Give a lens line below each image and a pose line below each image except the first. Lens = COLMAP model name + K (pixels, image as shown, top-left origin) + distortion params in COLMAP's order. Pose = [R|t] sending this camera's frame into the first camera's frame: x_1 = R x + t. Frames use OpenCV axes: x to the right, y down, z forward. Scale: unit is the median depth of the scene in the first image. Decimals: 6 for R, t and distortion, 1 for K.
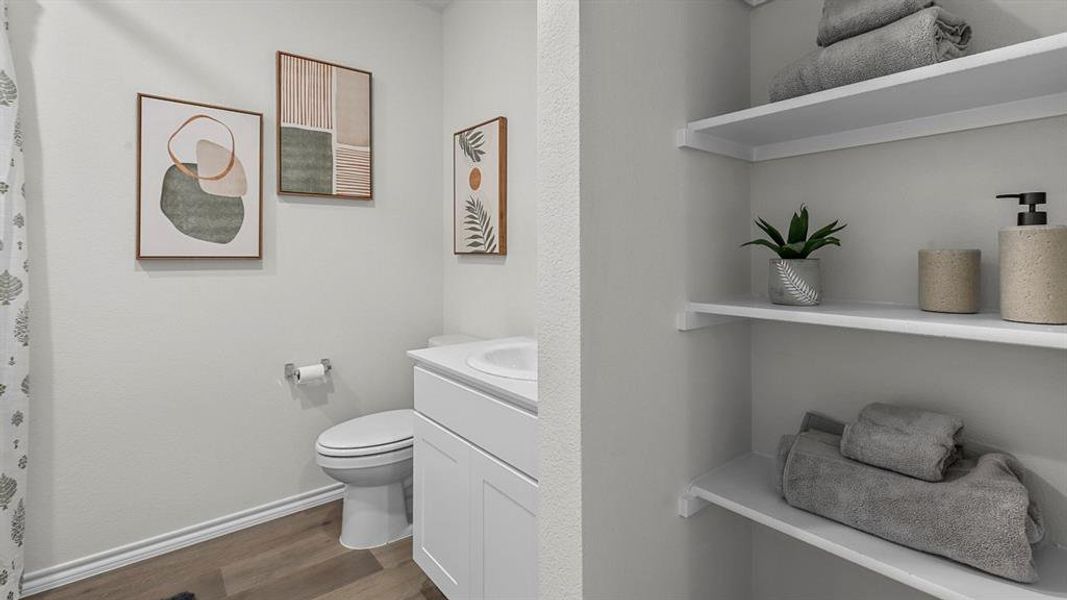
lens RADIAL K [[483.5, 0, 532.0], [0, 483.5, 239.9], [0, 0, 1]] dist [0.001742, 0.000101]
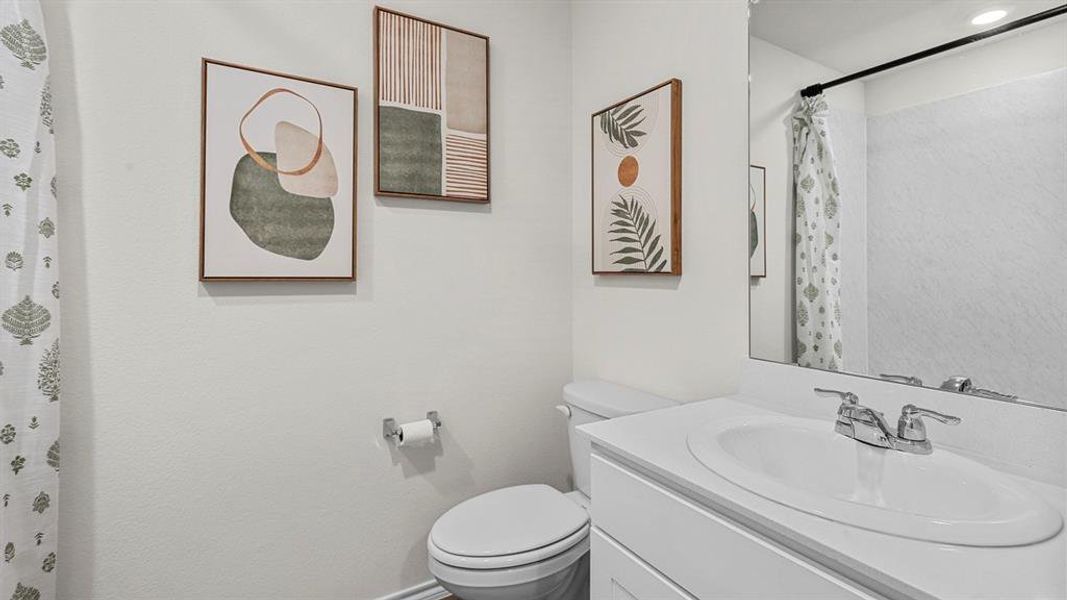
lens RADIAL K [[482.3, 0, 534.5], [0, 482.3, 253.1], [0, 0, 1]] dist [0.000201, 0.000109]
pose [[0.991559, -0.005921, -0.129518, -0.178101], [0.004092, 0.999888, -0.014380, 0.008597], [0.129588, 0.013729, 0.991473, 0.280290]]
